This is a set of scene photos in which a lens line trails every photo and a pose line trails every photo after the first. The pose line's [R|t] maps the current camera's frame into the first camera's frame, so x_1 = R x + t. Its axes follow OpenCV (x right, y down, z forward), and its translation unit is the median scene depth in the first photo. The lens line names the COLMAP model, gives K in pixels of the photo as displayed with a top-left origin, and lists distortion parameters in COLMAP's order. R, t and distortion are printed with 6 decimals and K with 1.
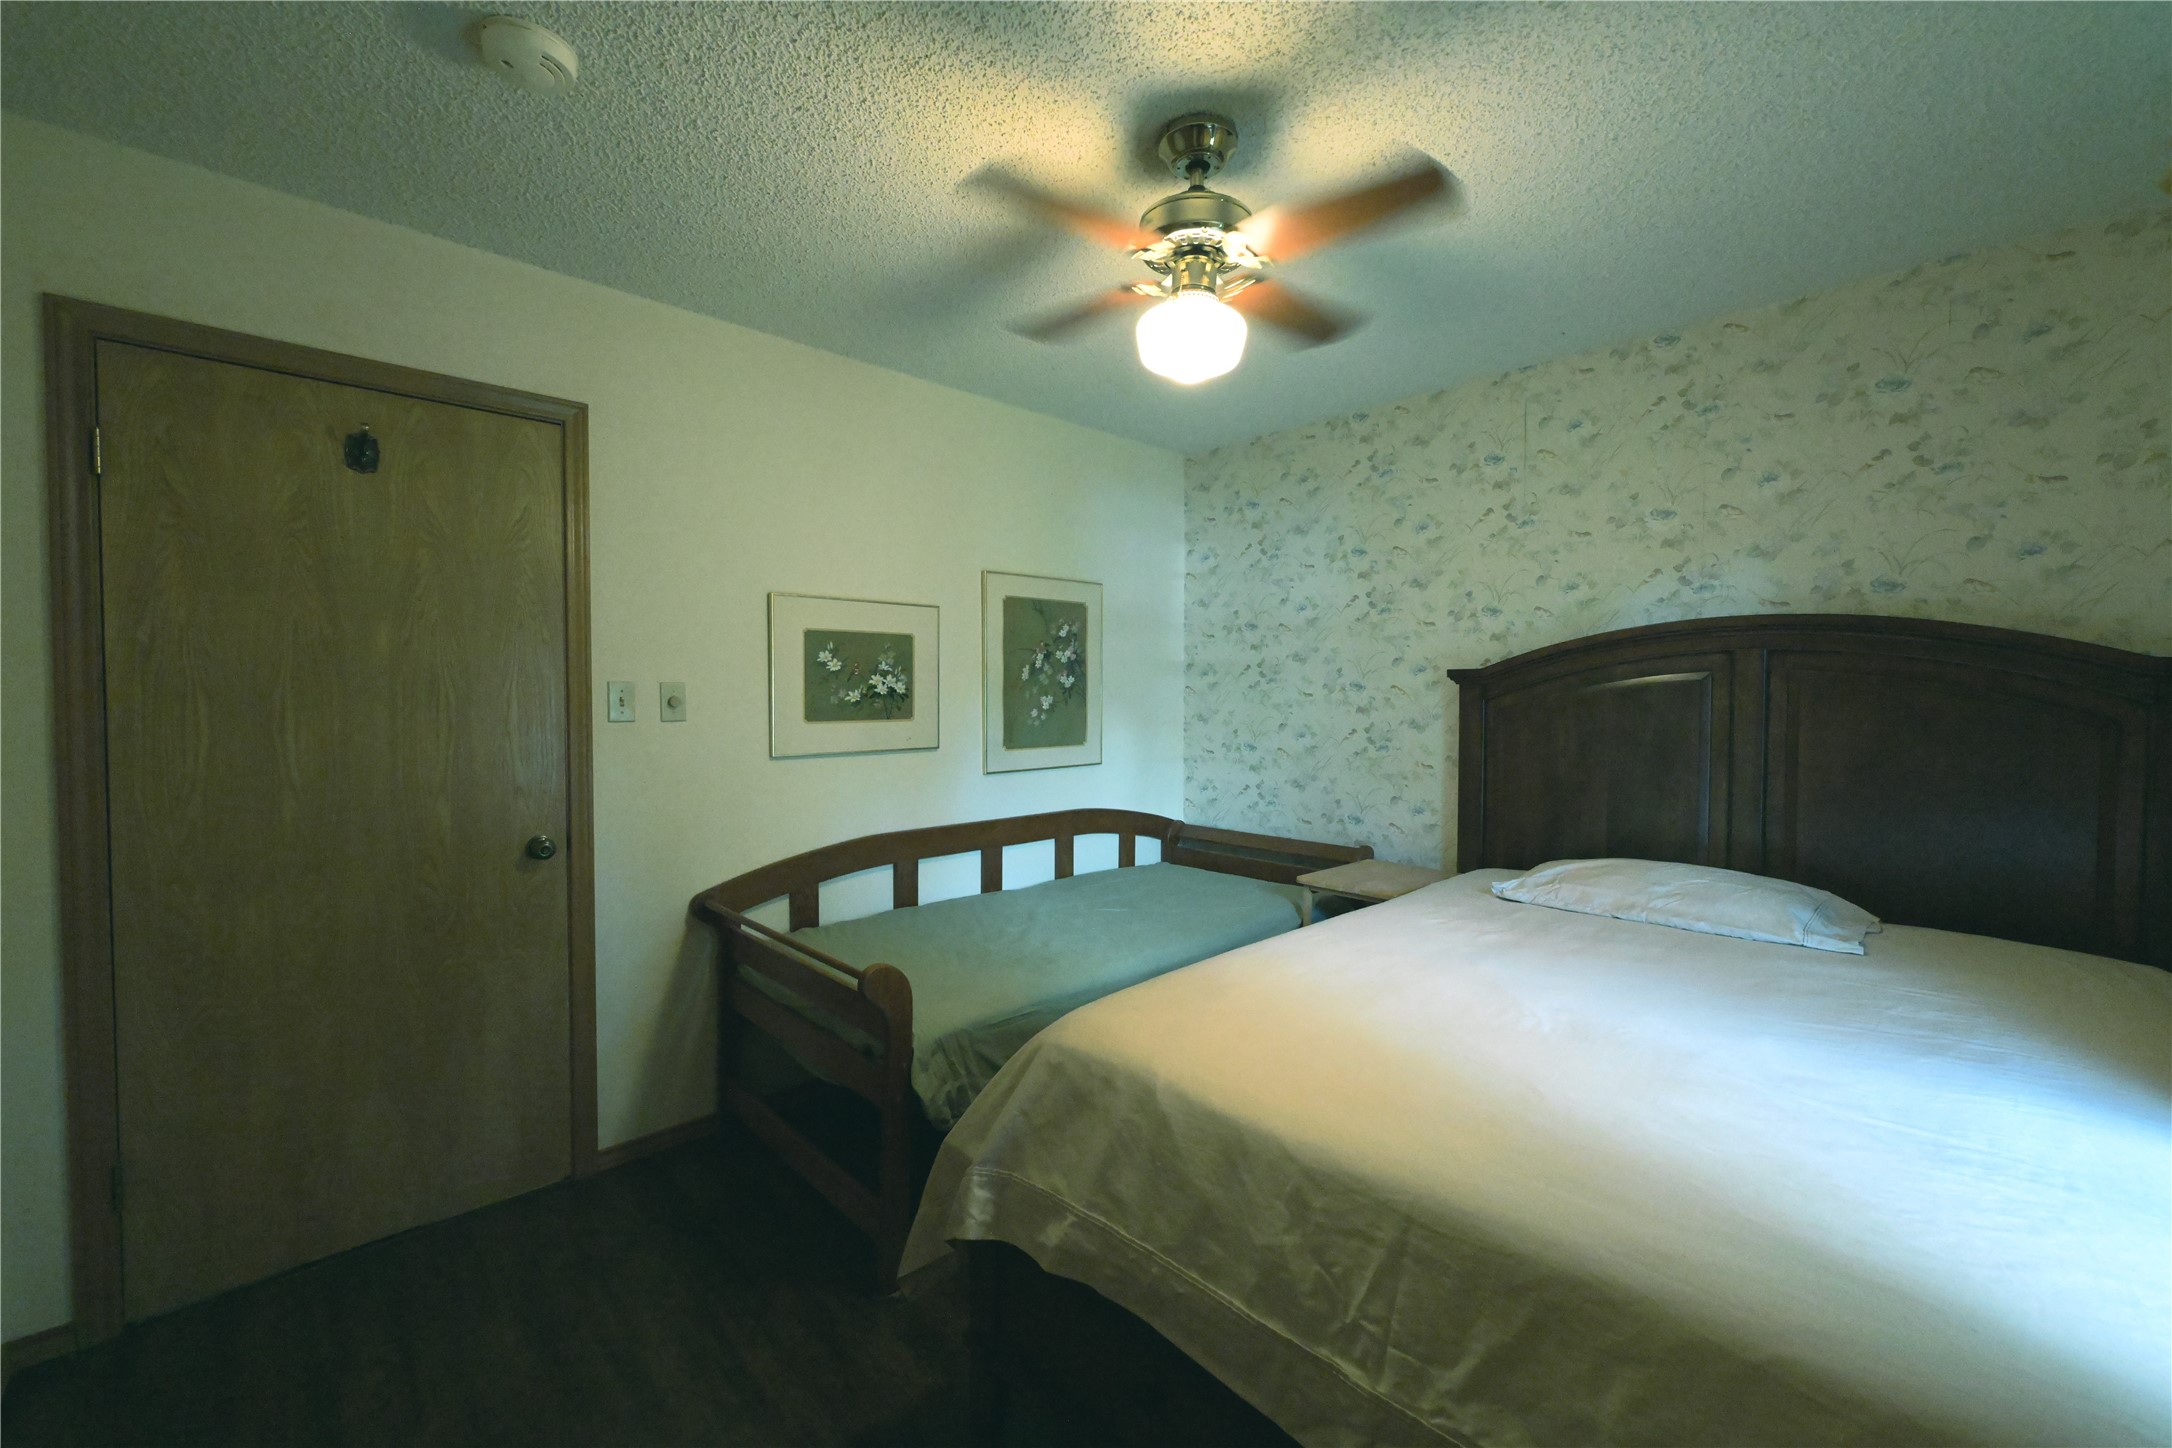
lens RADIAL K [[861.7, 0, 1087.0], [0, 861.7, 721.5], [0, 0, 1]] dist [-0.000871, -0.000236]
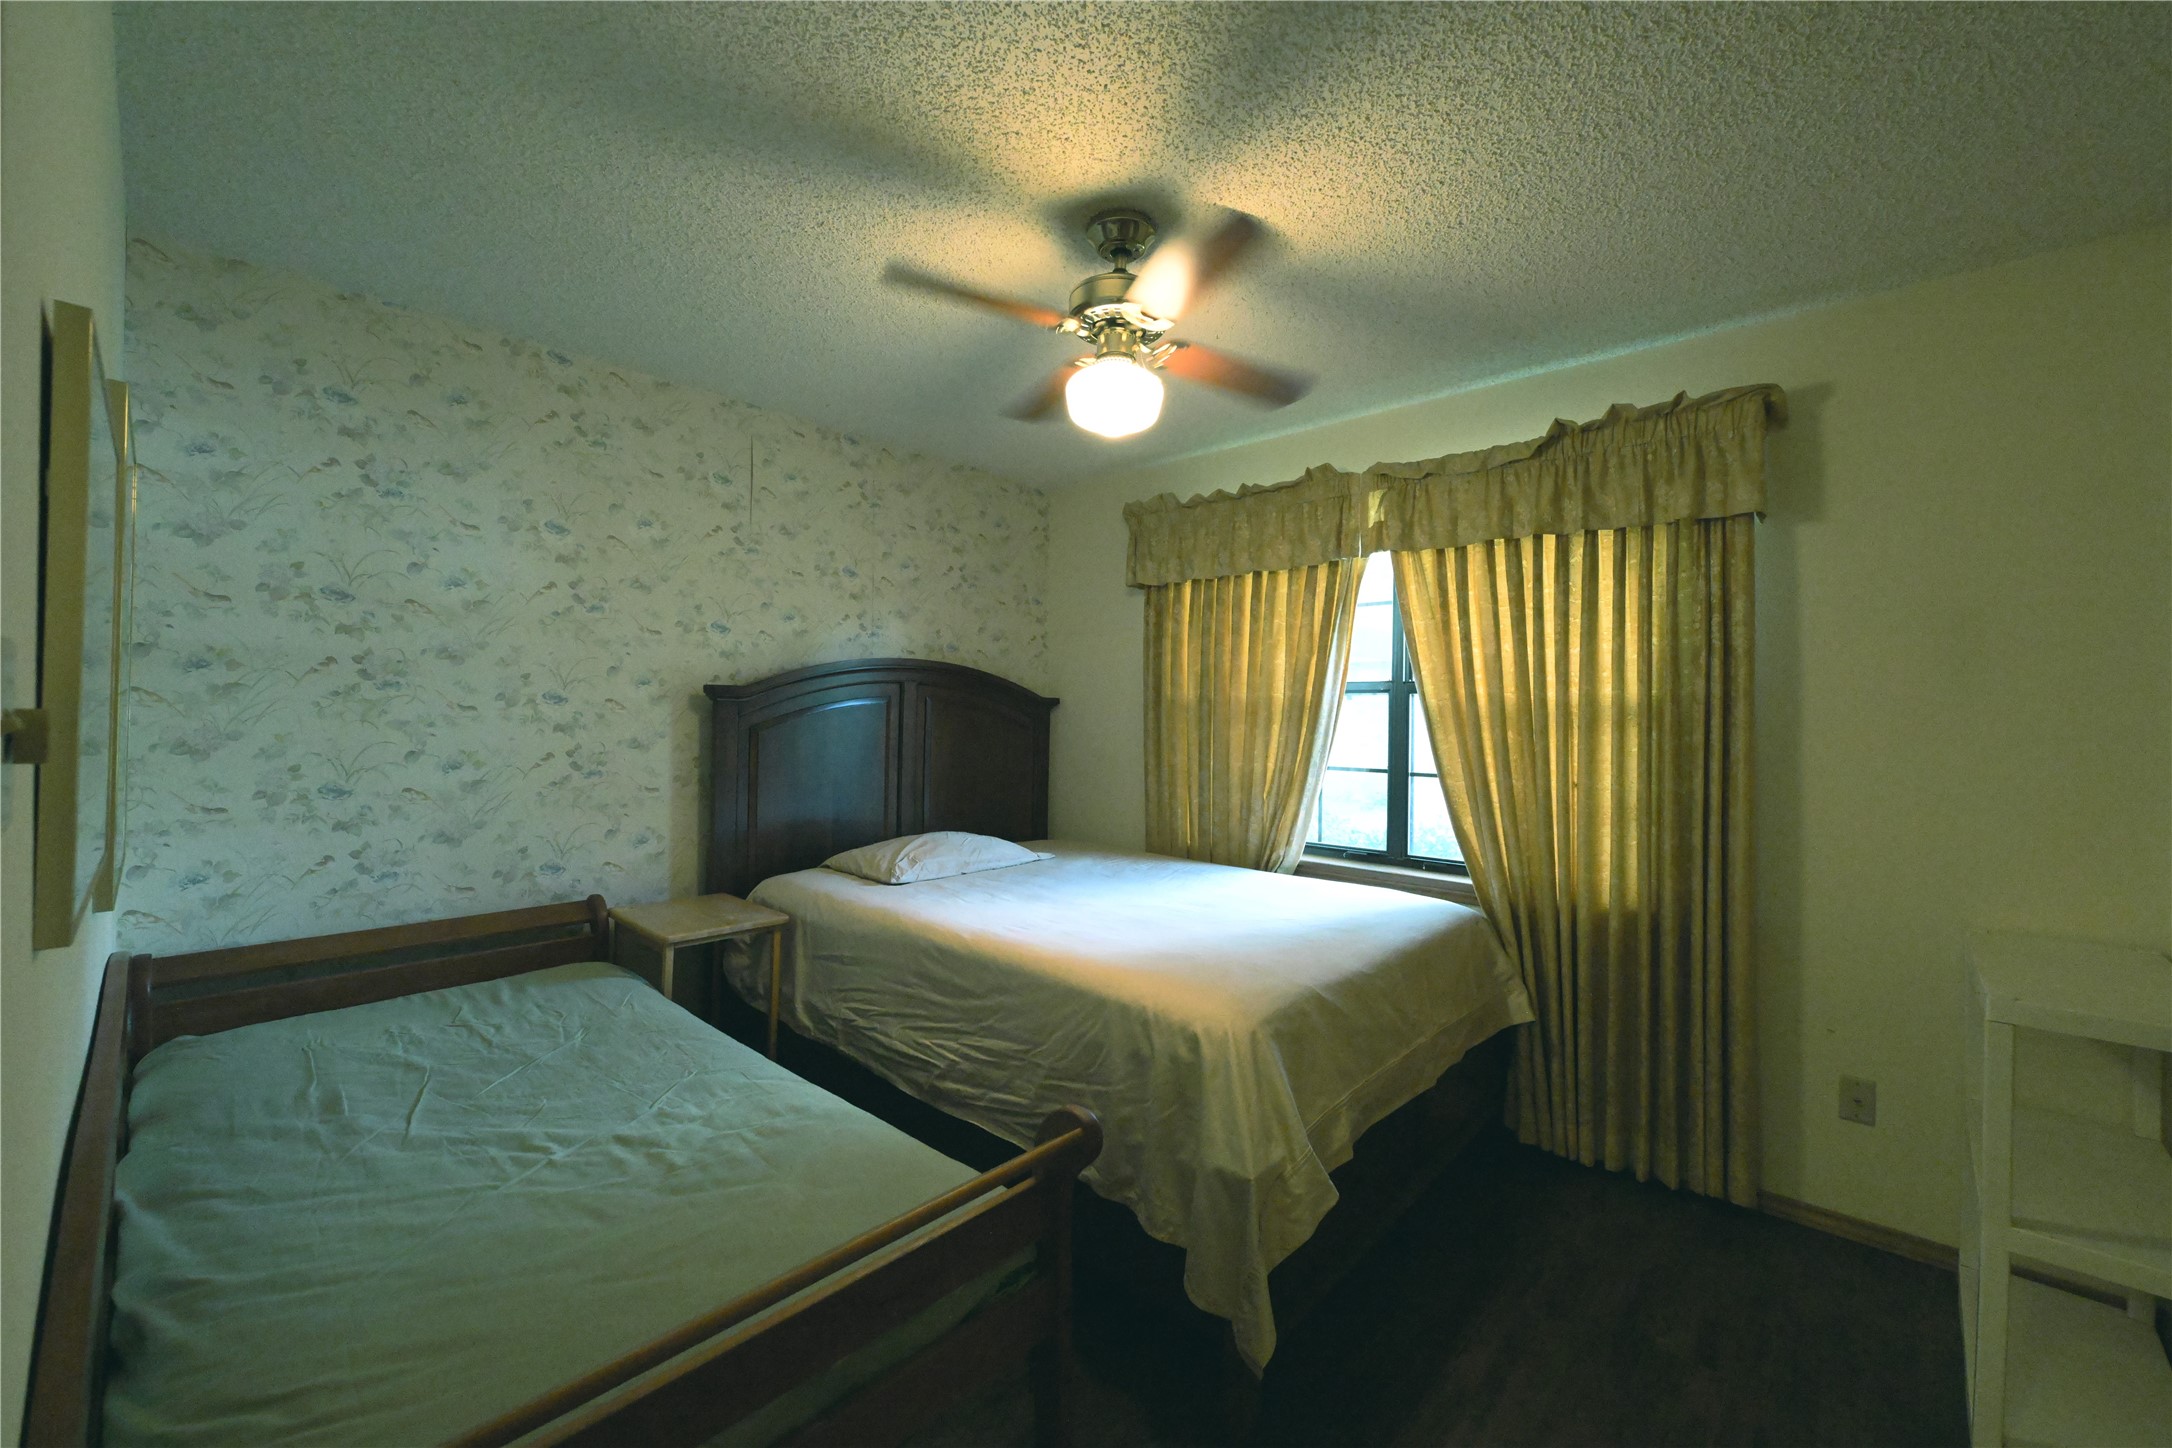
lens RADIAL K [[882.2, 0, 1082.0], [0, 882.2, 715.3], [0, 0, 1]] dist [0.013941, -0.000081]
pose [[-0.057015, -0.005394, 0.998359, -0.533455], [0.013904, 0.999884, 0.006196, -0.024262], [-0.998276, 0.014234, -0.056933, 0.579230]]
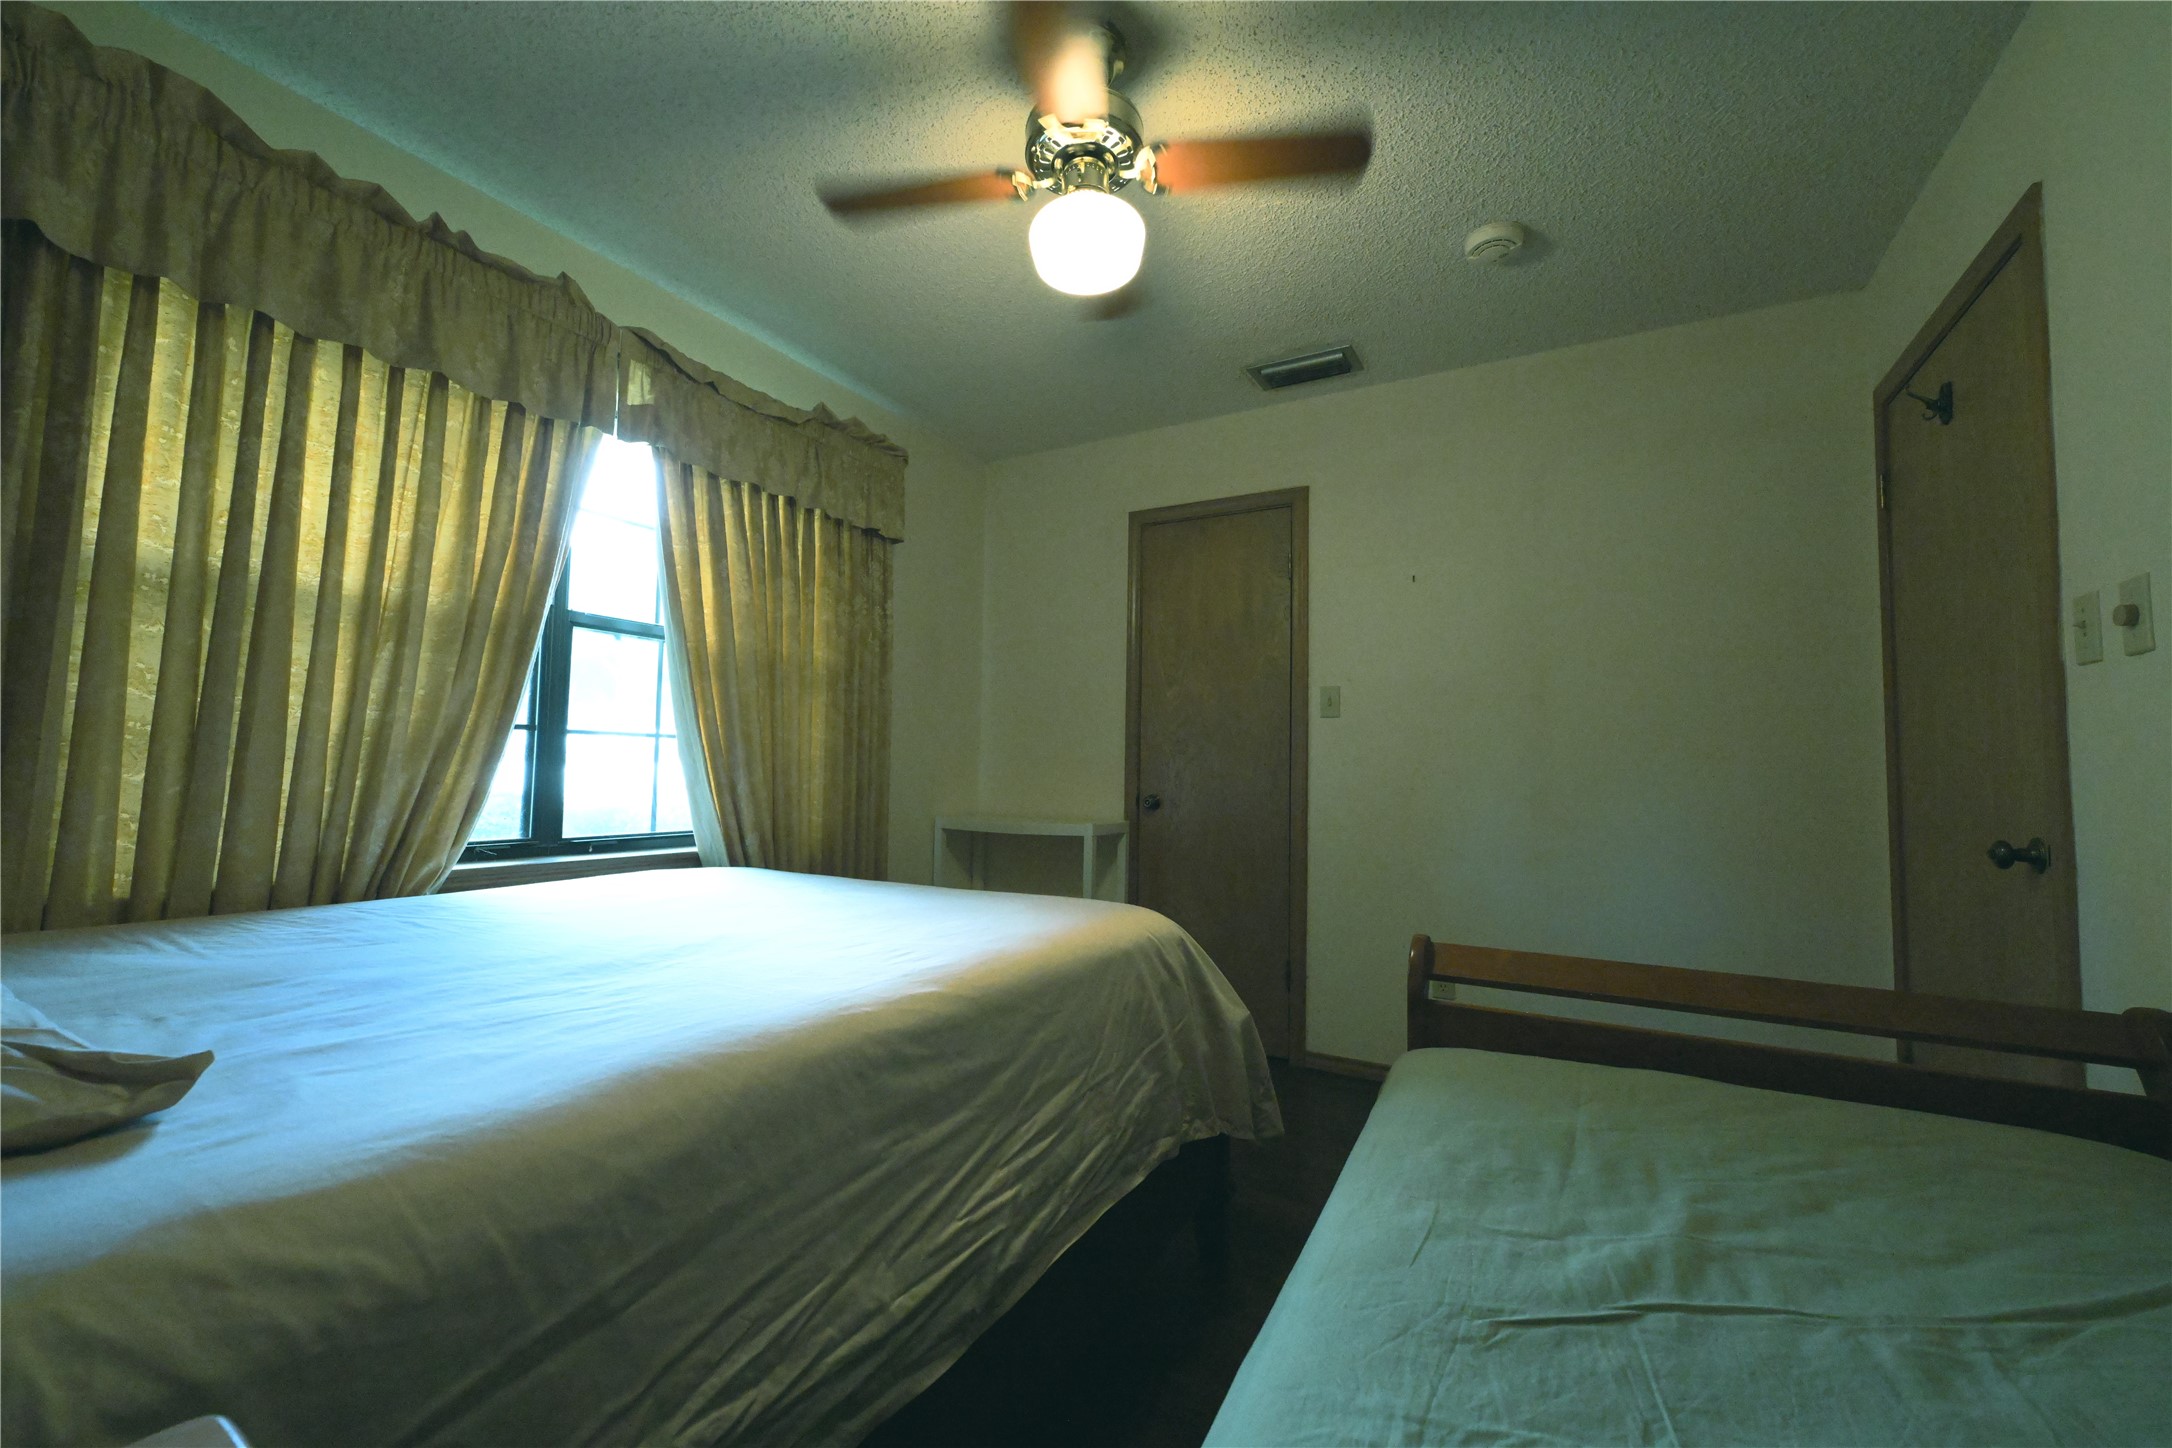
lens RADIAL K [[861.7, 0, 1087.0], [0, 861.7, 721.5], [0, 0, 1]] dist [-0.000871, -0.000236]
pose [[-0.954899, -0.035627, -0.294787, 0.194941], [-0.027649, 0.999131, -0.031188, 0.052748], [0.295642, -0.021631, -0.955054, 0.977510]]
